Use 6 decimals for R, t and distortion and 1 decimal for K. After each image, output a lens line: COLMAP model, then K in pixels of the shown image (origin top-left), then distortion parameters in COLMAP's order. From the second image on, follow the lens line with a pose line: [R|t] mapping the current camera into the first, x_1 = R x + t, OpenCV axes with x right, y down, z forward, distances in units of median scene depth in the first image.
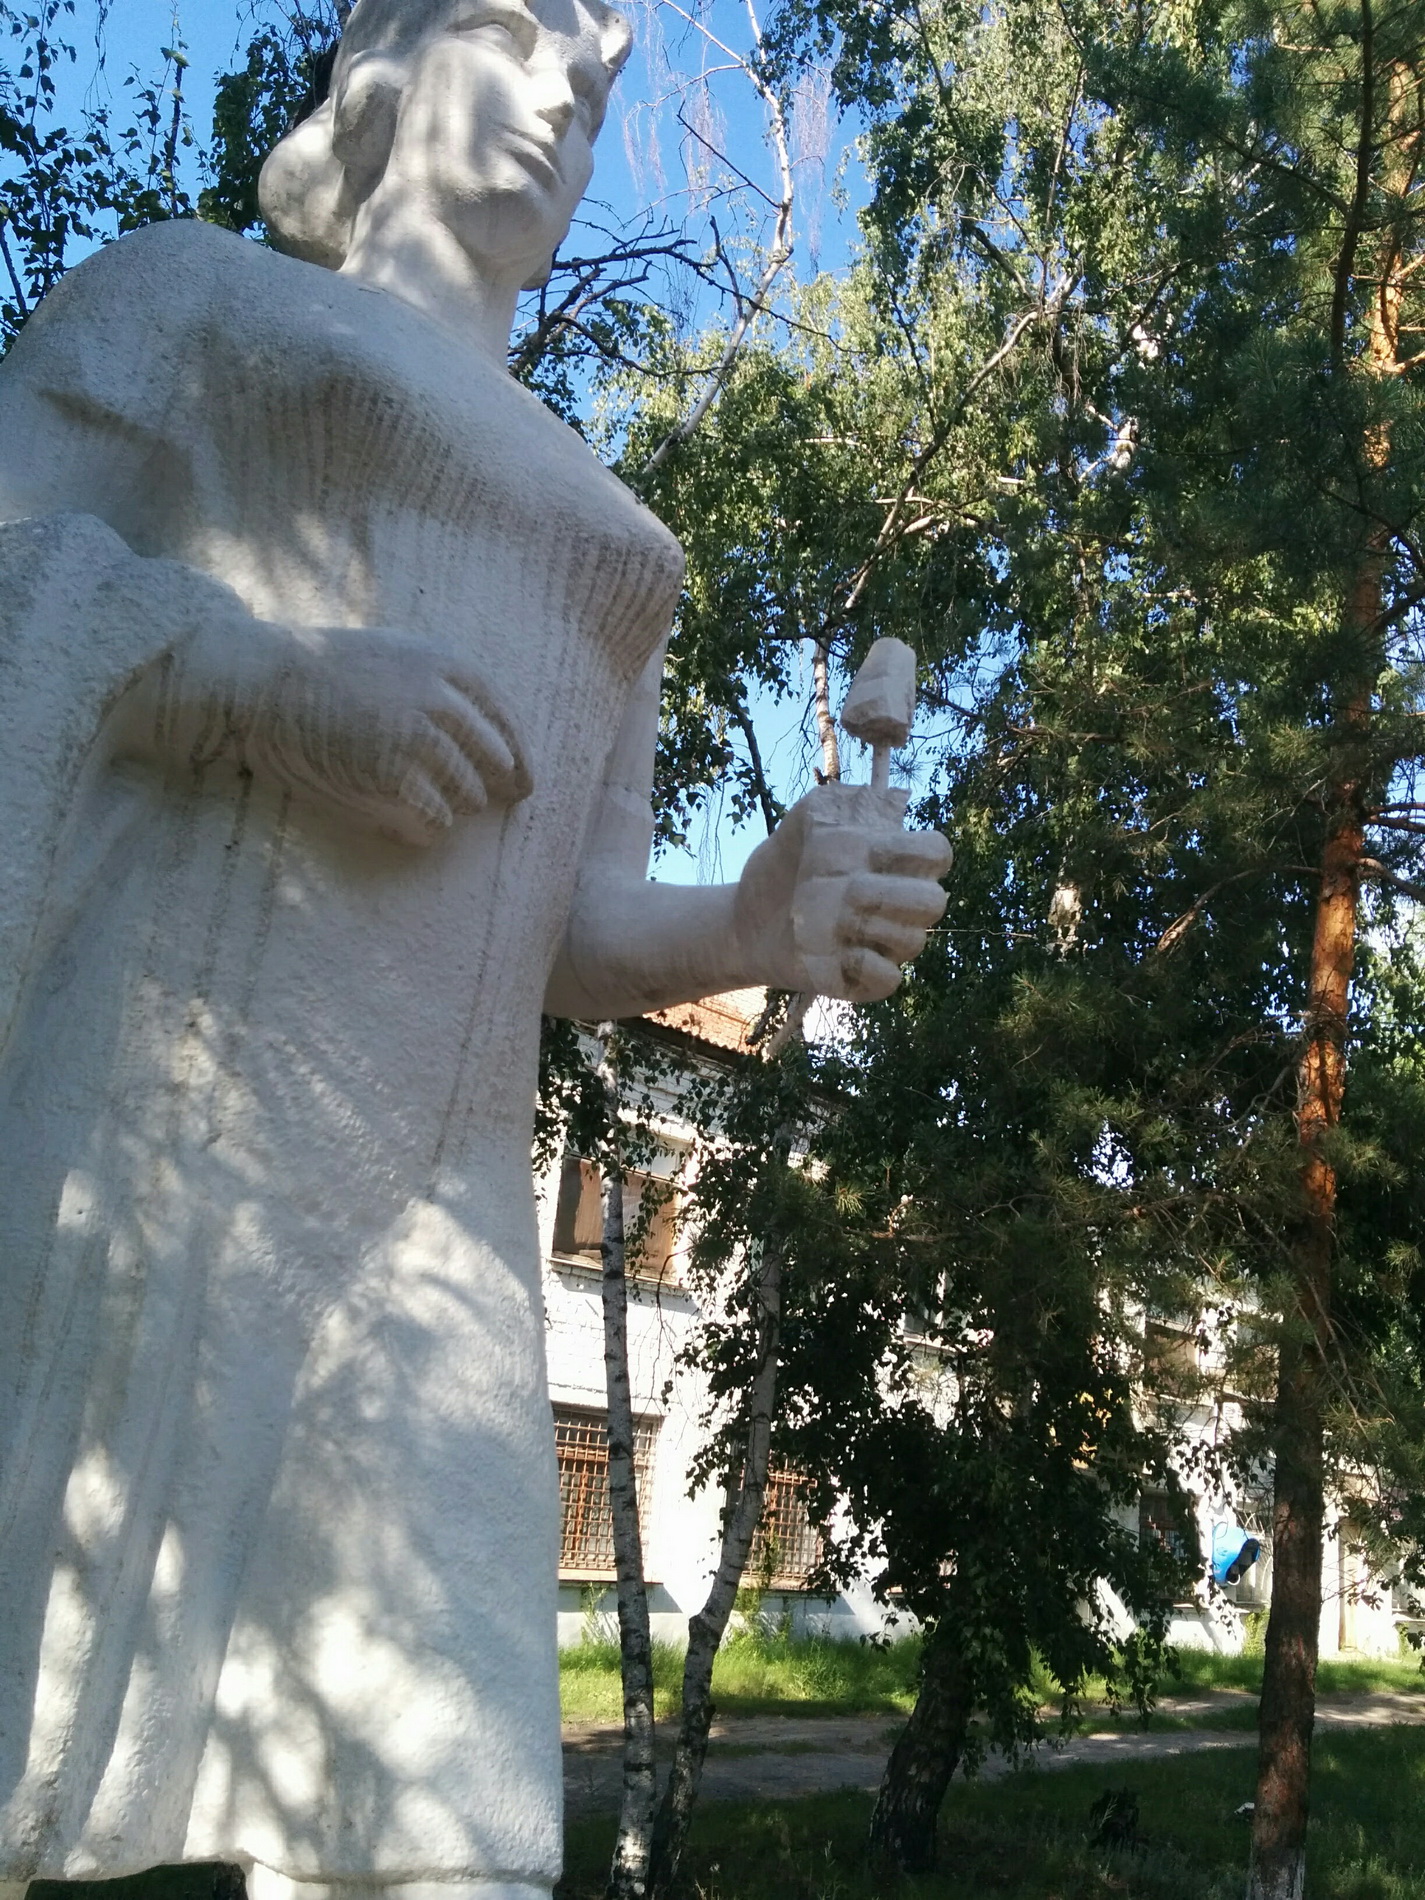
lens RADIAL K [[1627.1, 0, 713.6], [0, 1627.1, 995.3], [0, 0, 1]] dist [0.055049, -0.016562]
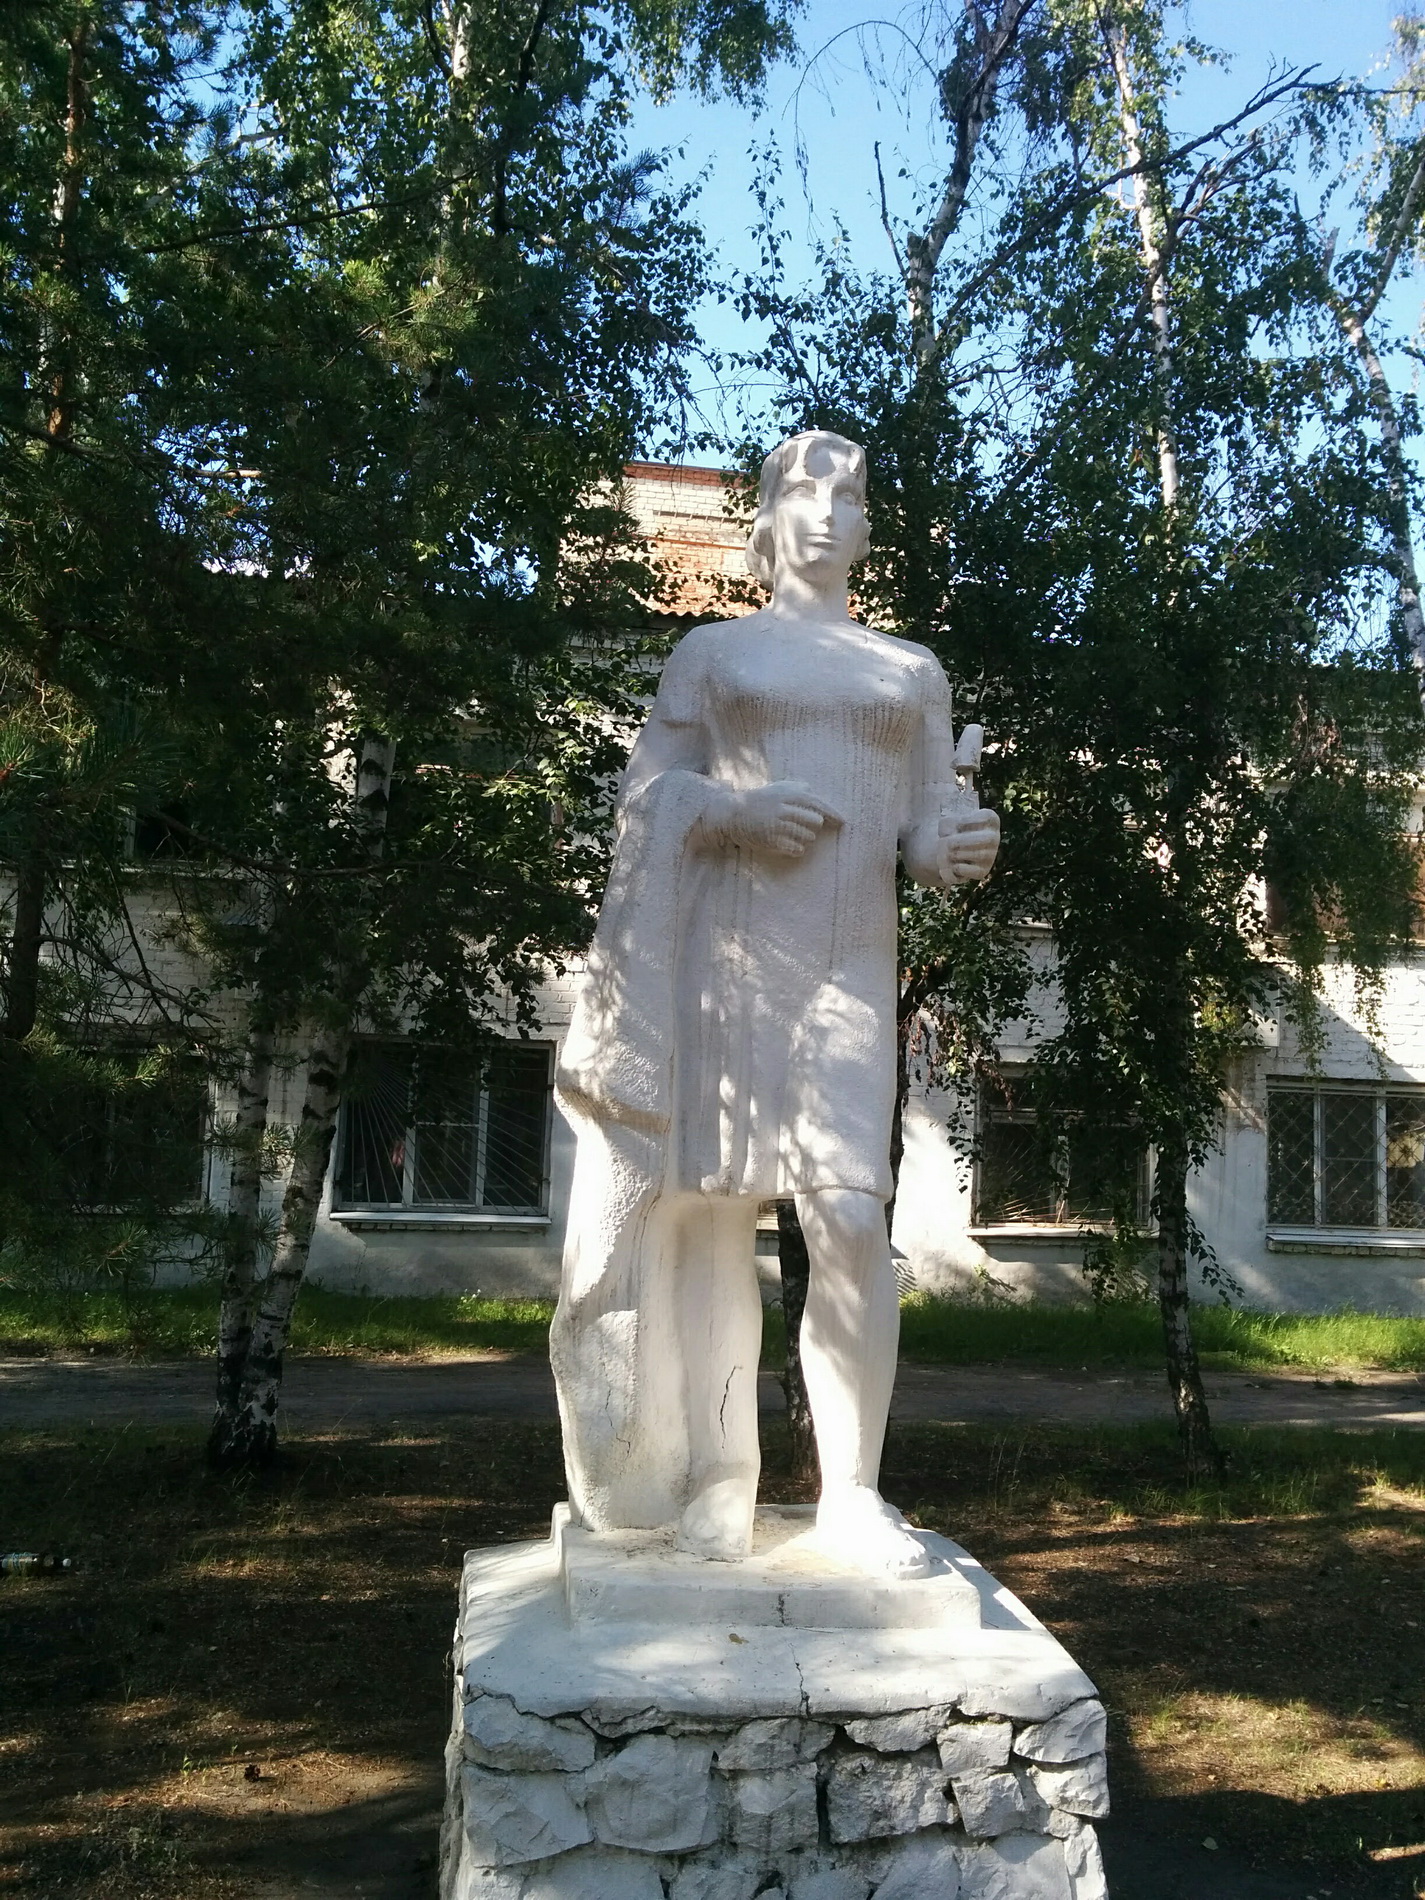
lens RADIAL K [[1627.1, 0, 713.6], [0, 1627.1, 995.3], [0, 0, 1]] dist [0.055049, -0.016562]
pose [[0.795251, -0.134888, -0.591085, 1.388256], [0.219138, 0.972975, 0.072793, -0.104897], [0.565292, -0.187418, 0.803318, -1.422400]]
